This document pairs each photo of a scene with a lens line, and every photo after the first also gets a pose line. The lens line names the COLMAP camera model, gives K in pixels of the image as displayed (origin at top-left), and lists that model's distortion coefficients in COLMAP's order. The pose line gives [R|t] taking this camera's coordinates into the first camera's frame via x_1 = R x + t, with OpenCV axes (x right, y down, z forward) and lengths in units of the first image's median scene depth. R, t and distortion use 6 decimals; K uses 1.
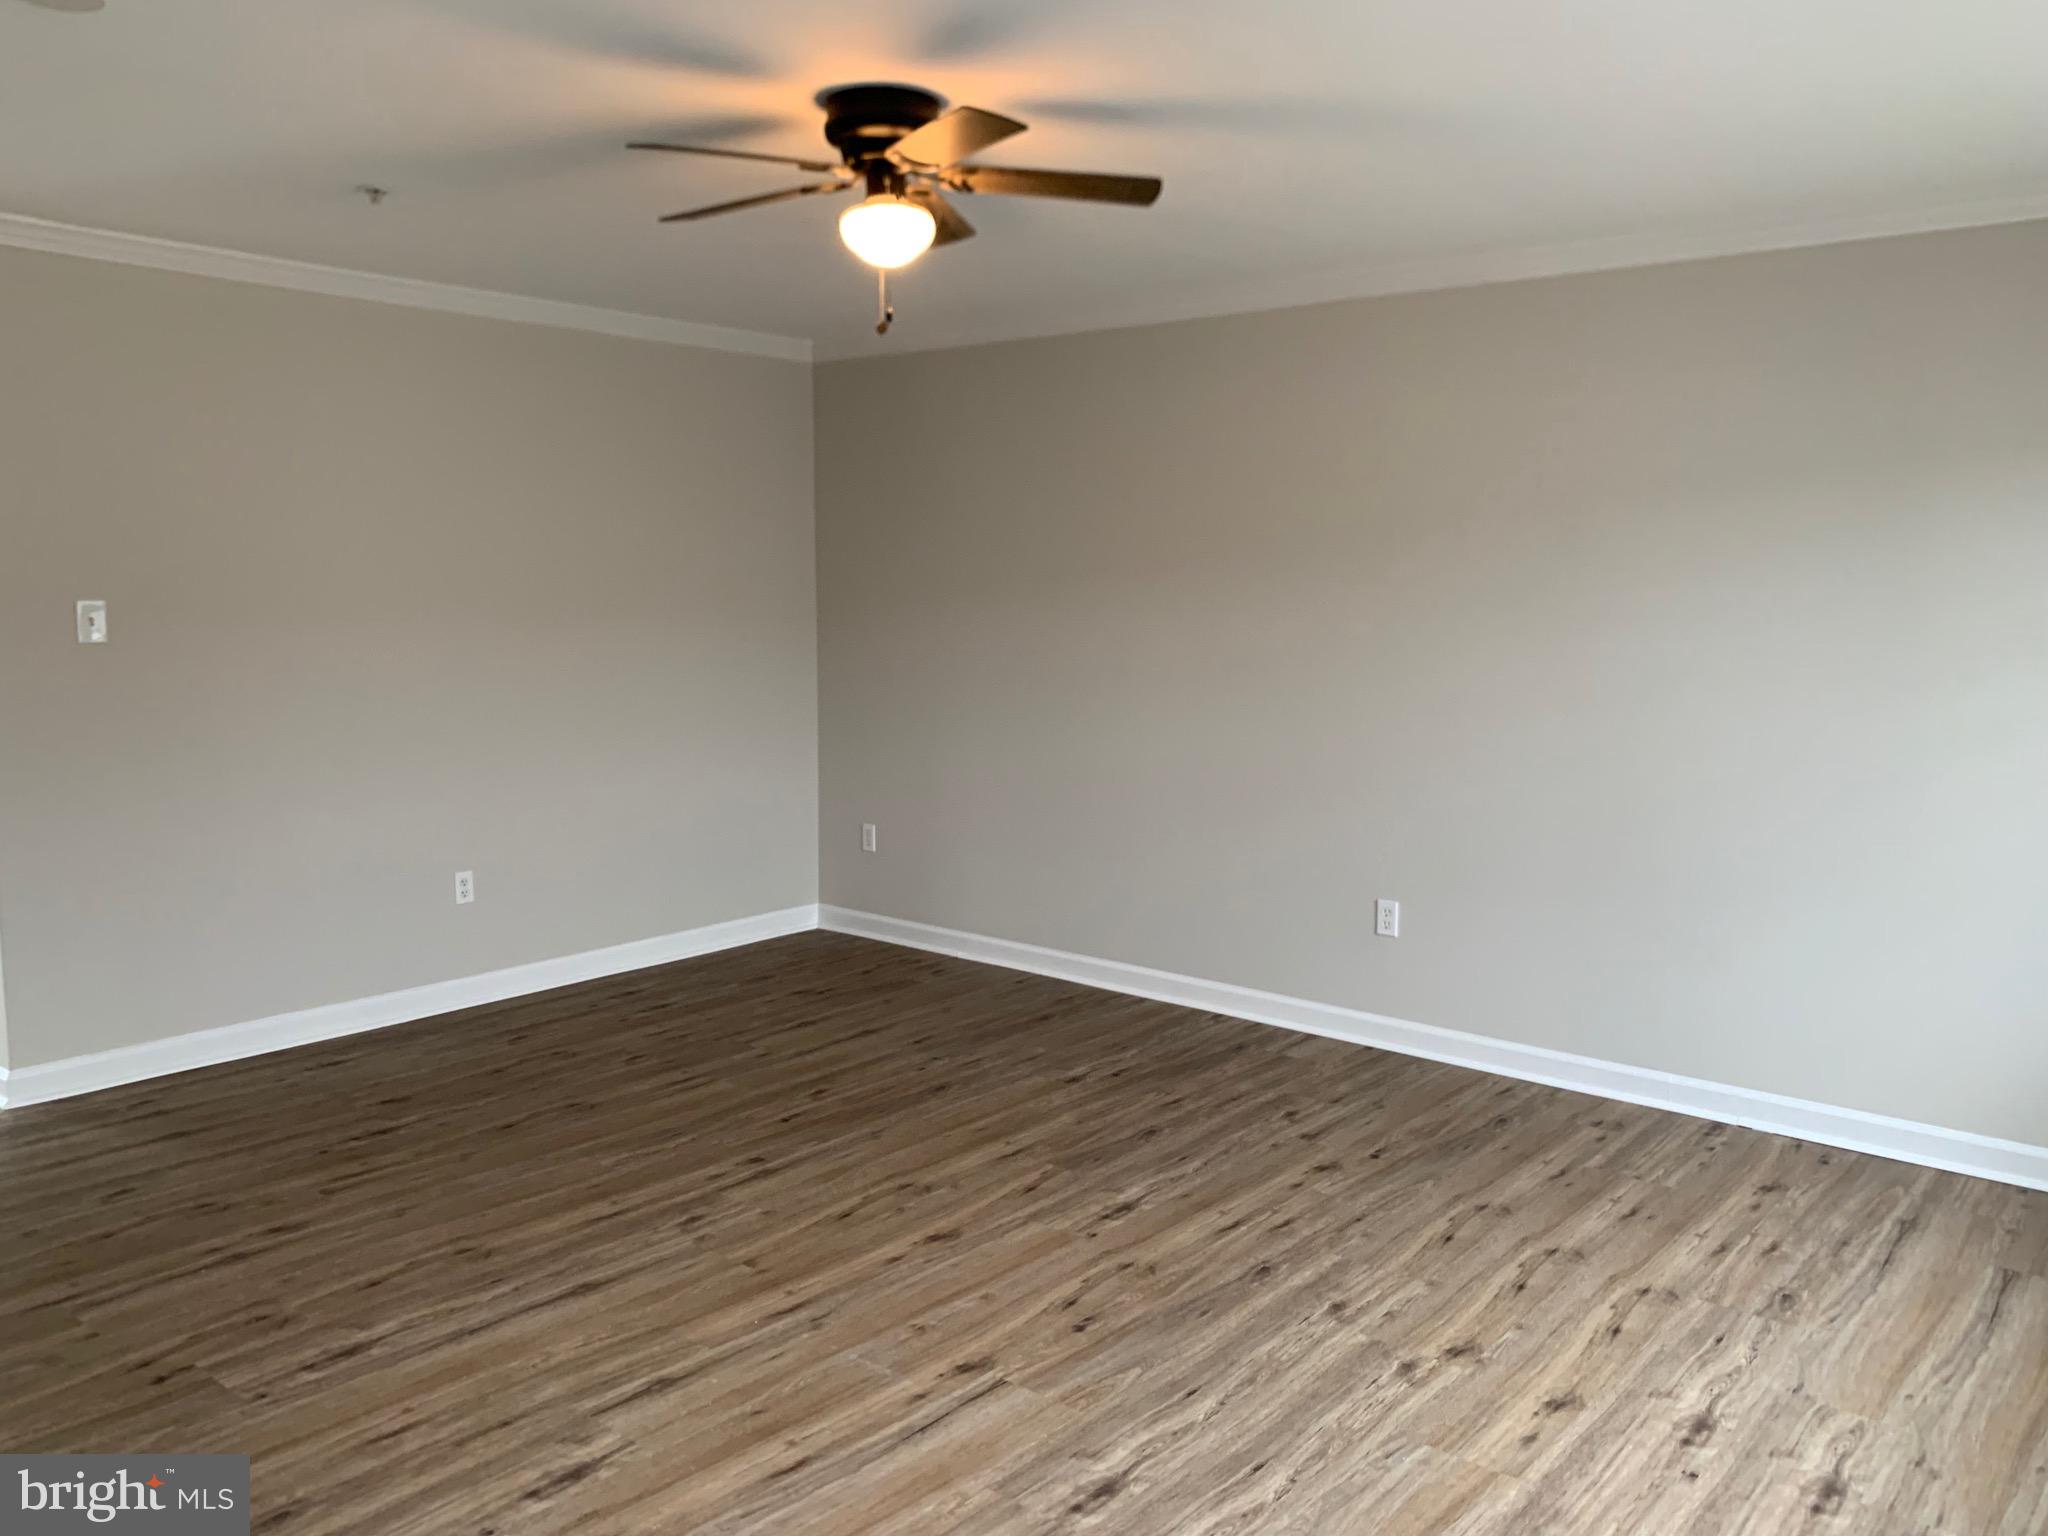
lens RADIAL K [[1580.3, 0, 984.5], [0, 1580.3, 784.3], [0, 0, 1]] dist [0.030726, -0.040807]
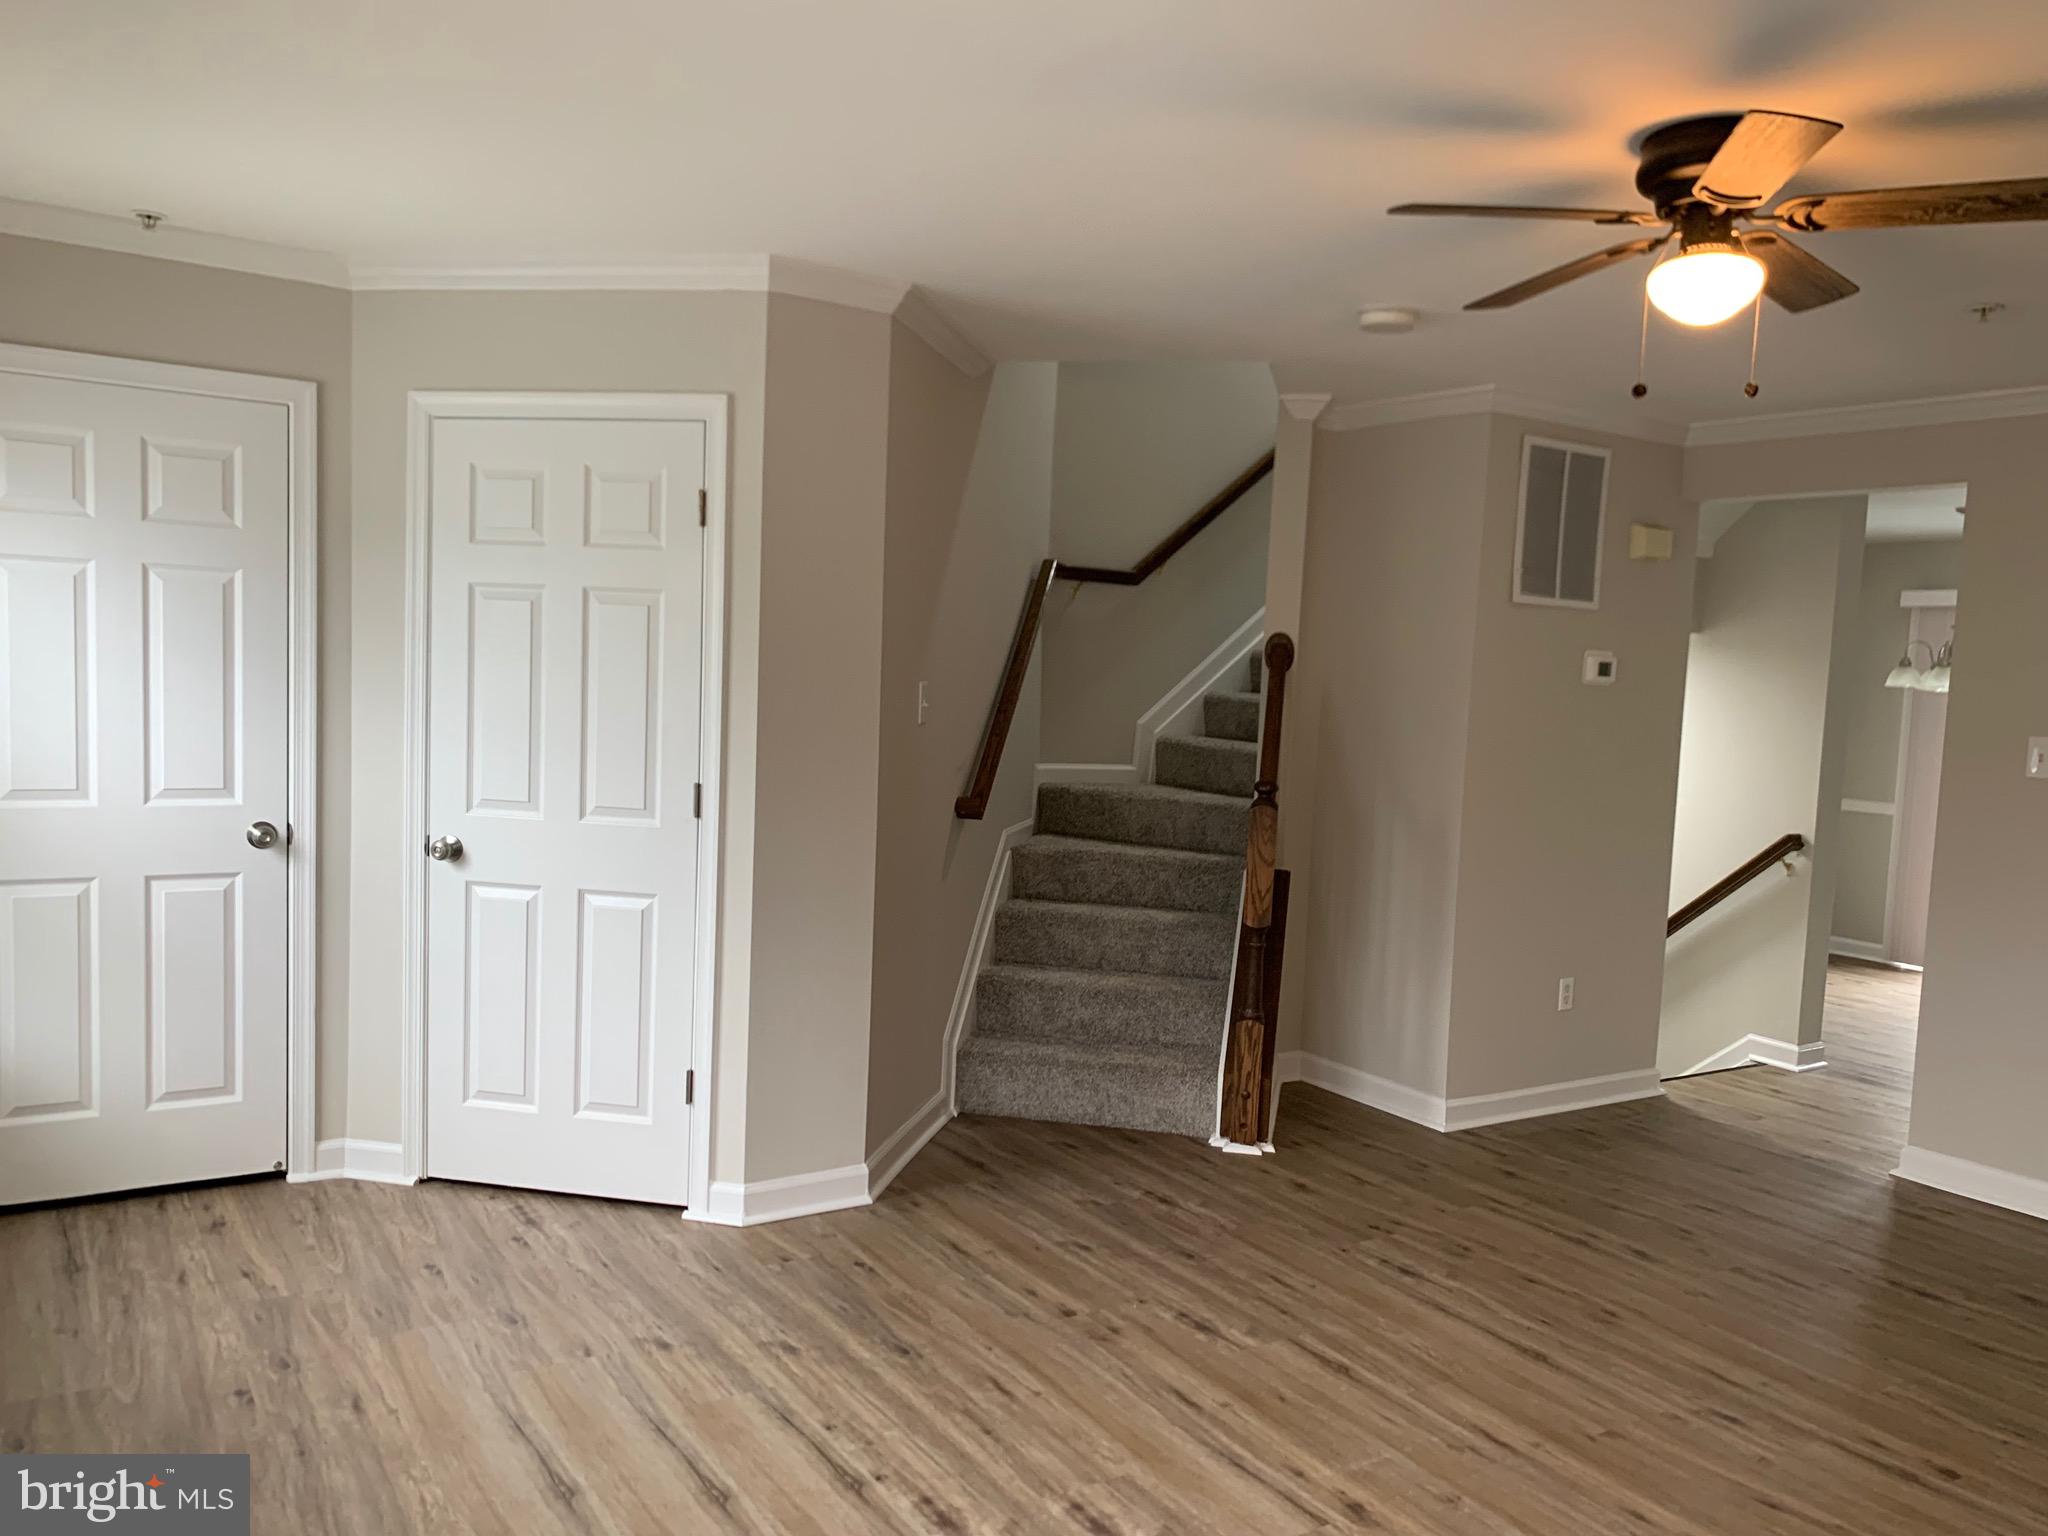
lens RADIAL K [[1580.3, 0, 1051.5], [0, 1580.3, 803.3], [0, 0, 1]] dist [0.030726, -0.040807]
pose [[-0.269409, 0.060407, -0.961129, 0.766700], [-0.168426, 0.979693, 0.108784, -0.095437], [0.948183, 0.191187, -0.253764, 0.824658]]
